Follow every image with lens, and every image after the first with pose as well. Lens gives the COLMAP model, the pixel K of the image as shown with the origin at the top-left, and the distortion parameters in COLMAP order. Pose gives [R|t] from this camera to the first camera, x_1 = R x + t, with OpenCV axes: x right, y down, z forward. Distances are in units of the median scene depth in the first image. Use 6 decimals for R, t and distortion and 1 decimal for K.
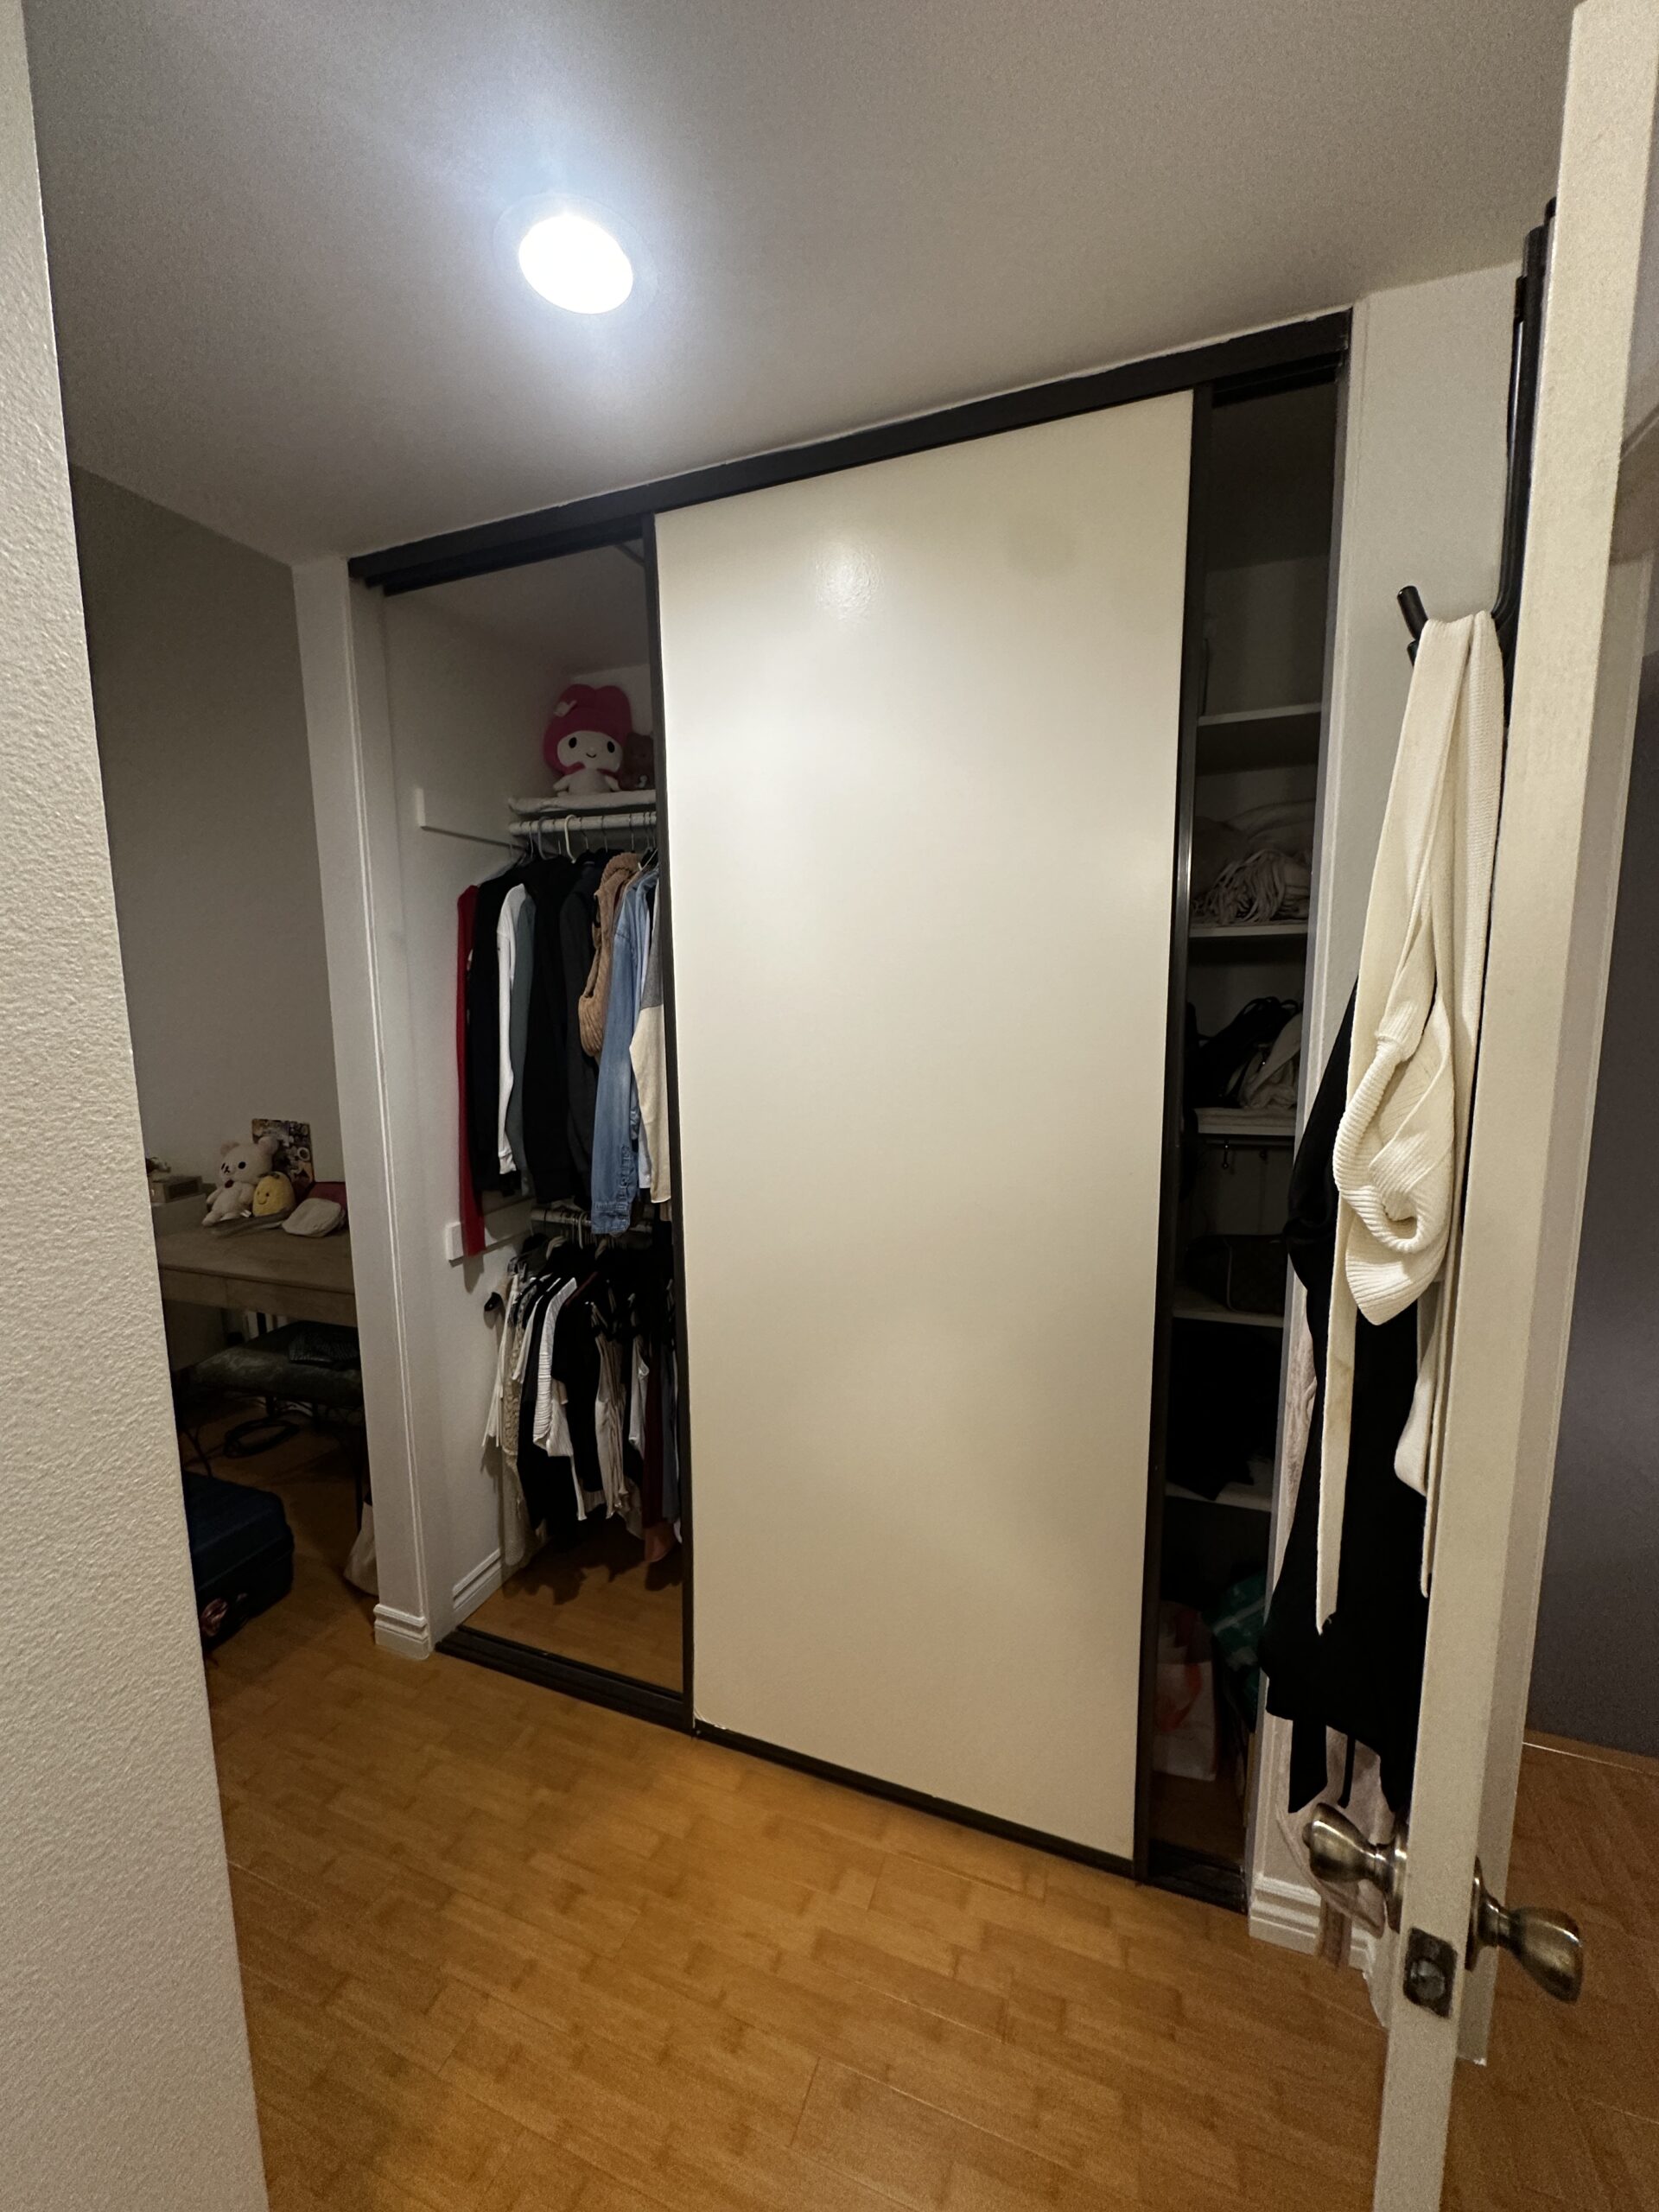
lens RADIAL K [[877.1, 0, 829.5], [0, 877.1, 1106.0], [0, 0, 1]] dist [0.000047, 0.000120]
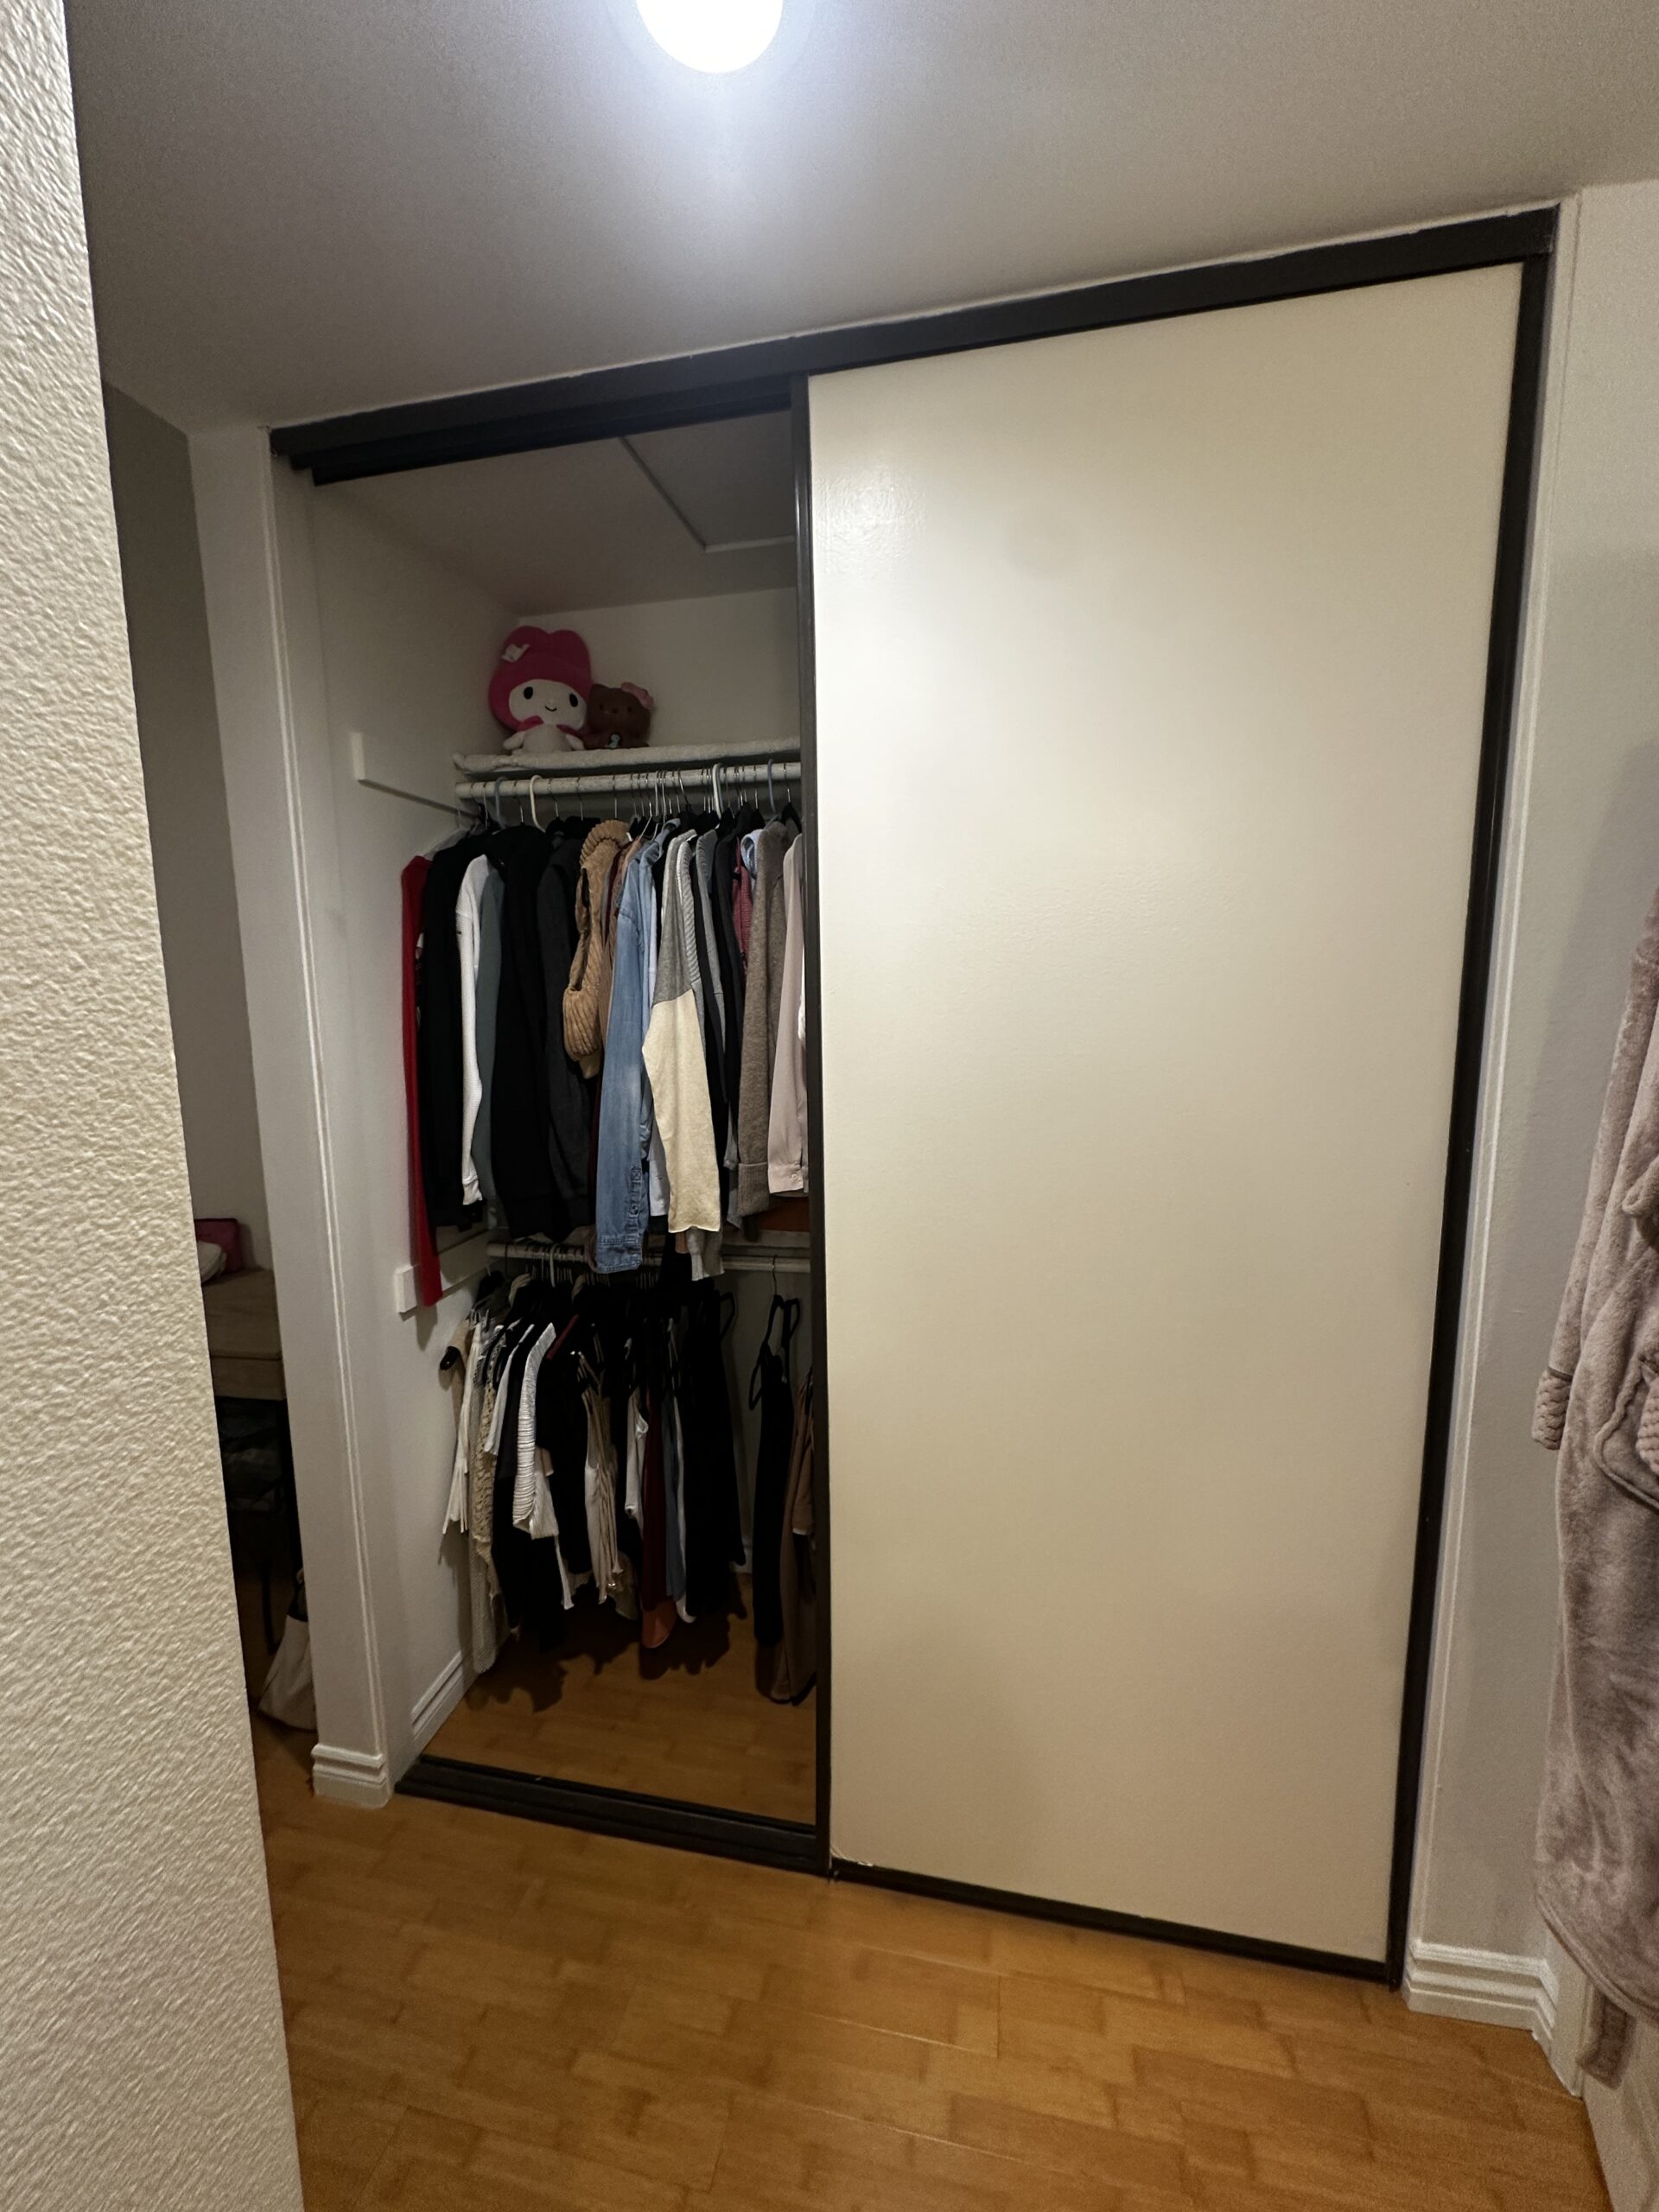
lens RADIAL K [[877.1, 0, 829.5], [0, 877.1, 1106.0], [0, 0, 1]] dist [0.000047, 0.000120]
pose [[0.987498, -0.025337, 0.155580, -0.166641], [0.025805, 0.999667, -0.000986, -0.006403], [-0.155503, 0.004989, 0.987823, 0.132776]]
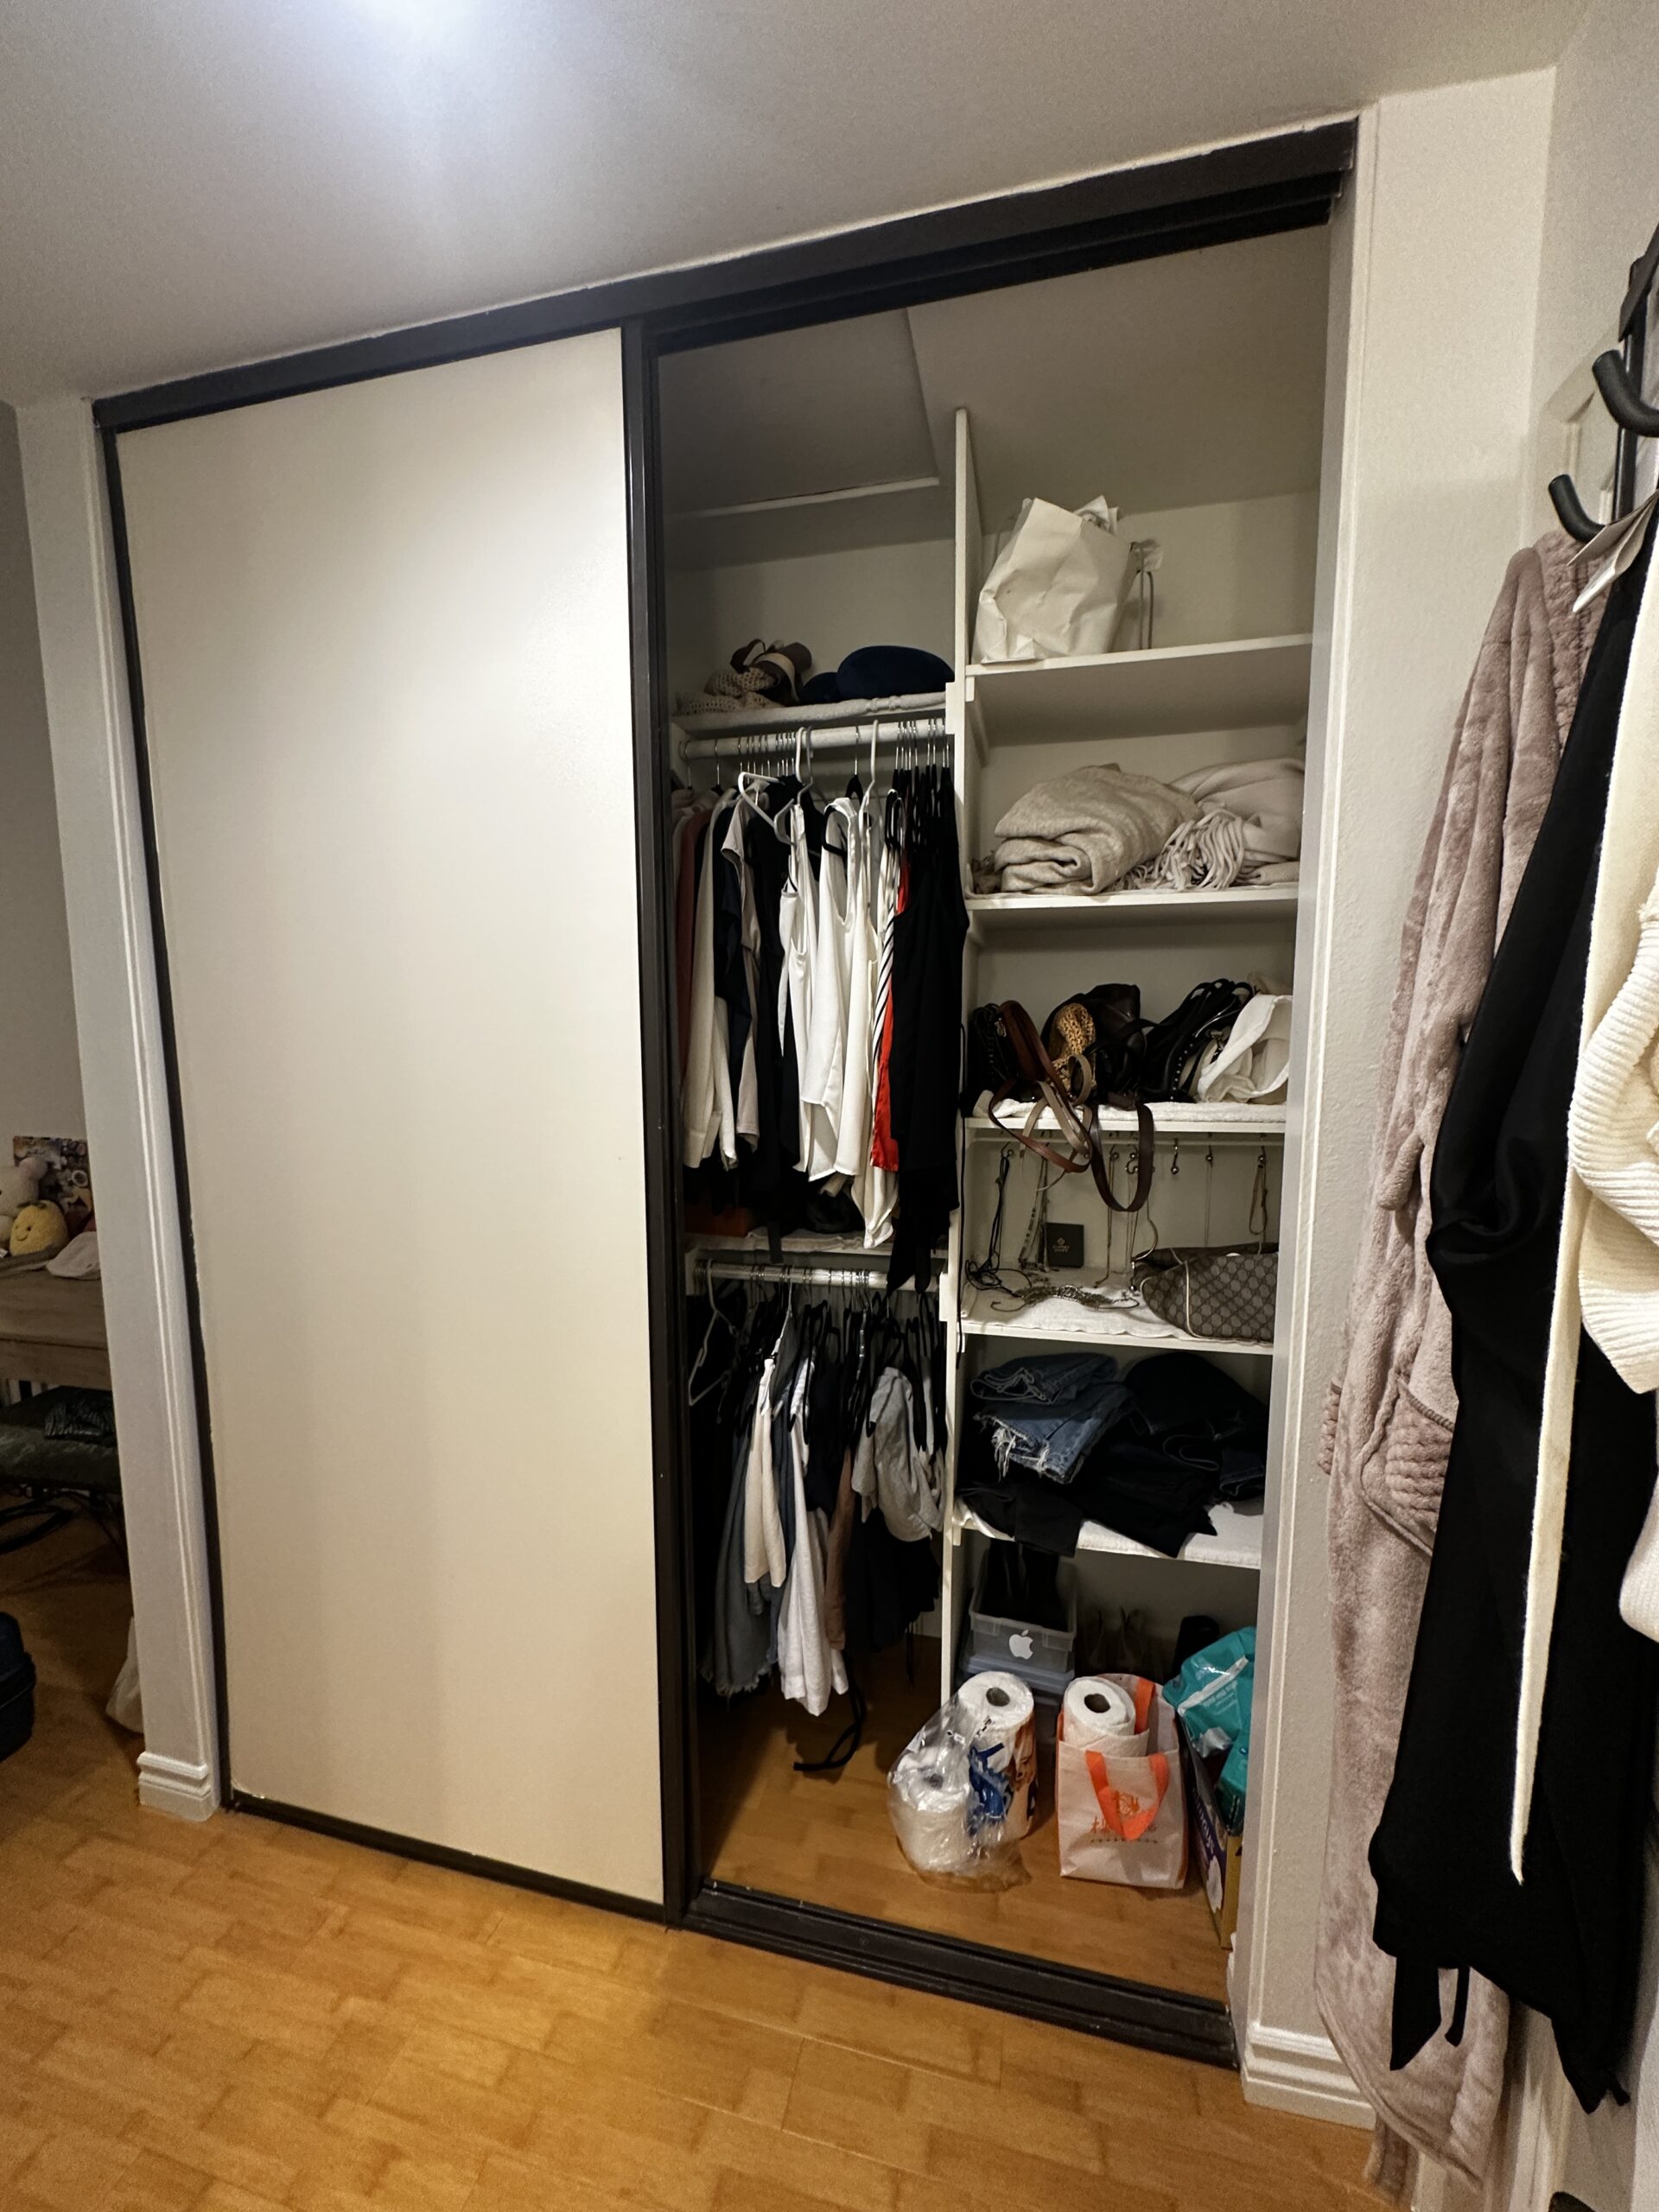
lens RADIAL K [[875.2, 0, 827.8], [0, 875.2, 1106.1], [0, 0, 1]] dist [-0.001119, 0.000043]
pose [[0.992673, -0.006511, 0.120654, -0.002160], [0.009405, 0.999681, -0.023432, 0.019247], [-0.120463, 0.024395, 0.992418, 0.148977]]
